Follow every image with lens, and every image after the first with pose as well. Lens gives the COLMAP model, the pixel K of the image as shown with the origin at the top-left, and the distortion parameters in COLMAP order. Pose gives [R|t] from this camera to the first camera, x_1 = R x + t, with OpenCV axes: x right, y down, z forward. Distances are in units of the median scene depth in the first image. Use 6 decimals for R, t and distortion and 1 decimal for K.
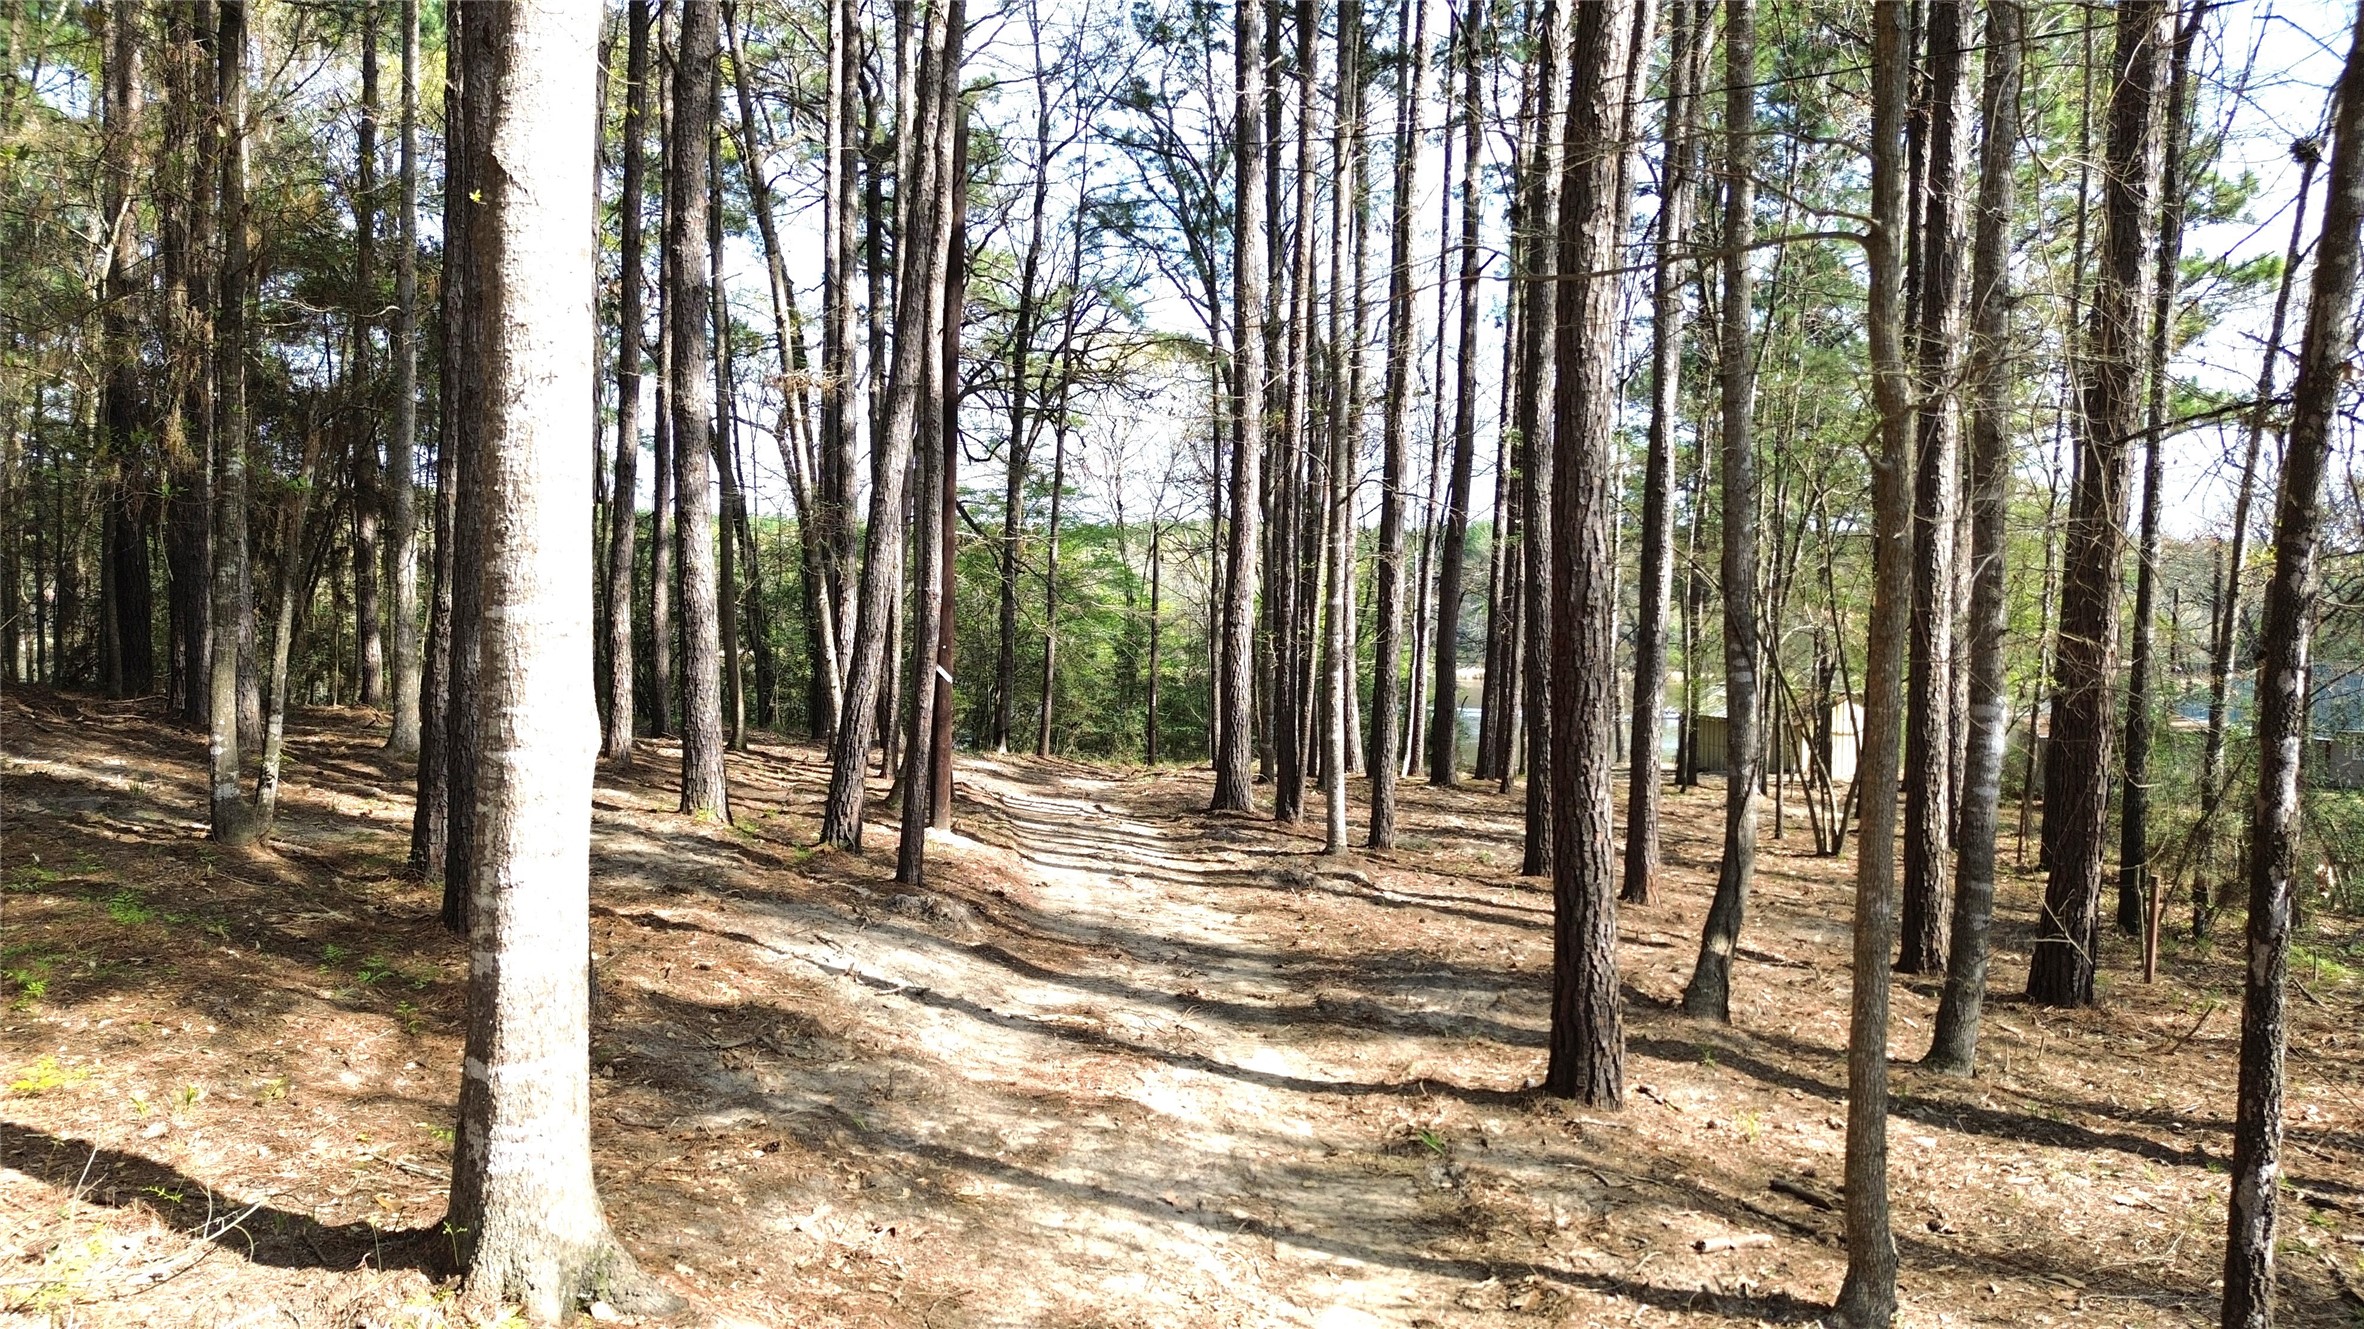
lens RADIAL K [[1592.4, 0, 1182.0], [0, 1592.4, 664.5], [0, 0, 1]] dist [0.076557, -0.059152]
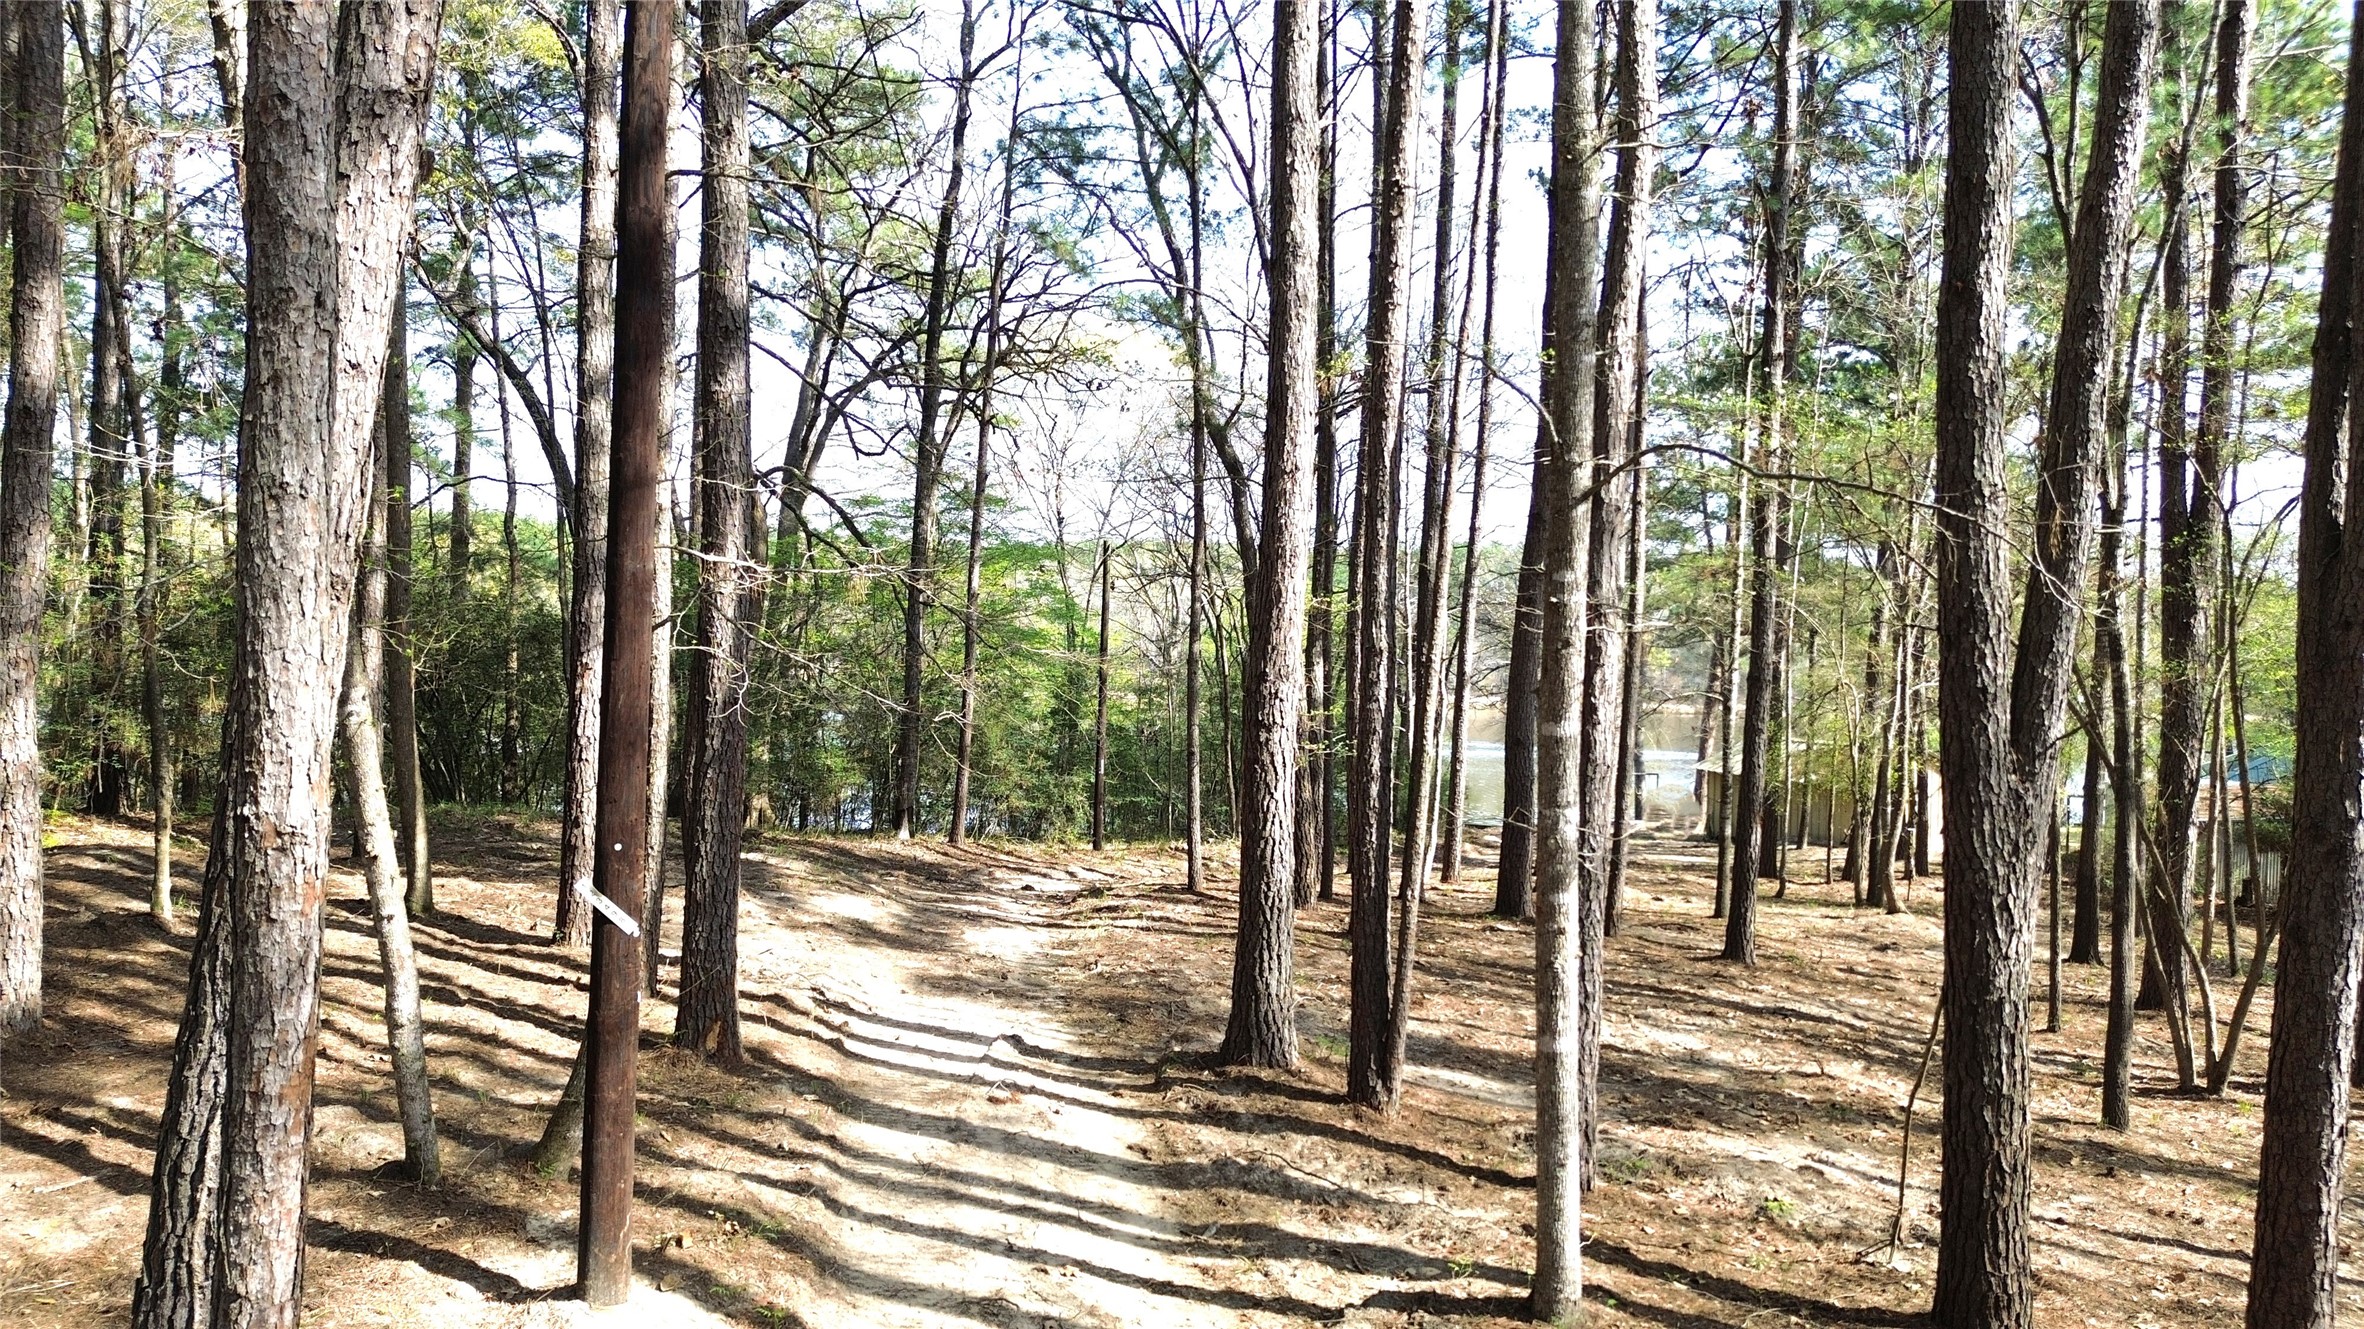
lens RADIAL K [[1592.4, 0, 1182.0], [0, 1592.4, 664.5], [0, 0, 1]] dist [0.076557, -0.059152]
pose [[0.999223, 0.009693, 0.038212, -0.008464], [-0.009211, 0.999876, -0.012779, -0.019290], [-0.038331, 0.012417, 0.999188, 0.215879]]
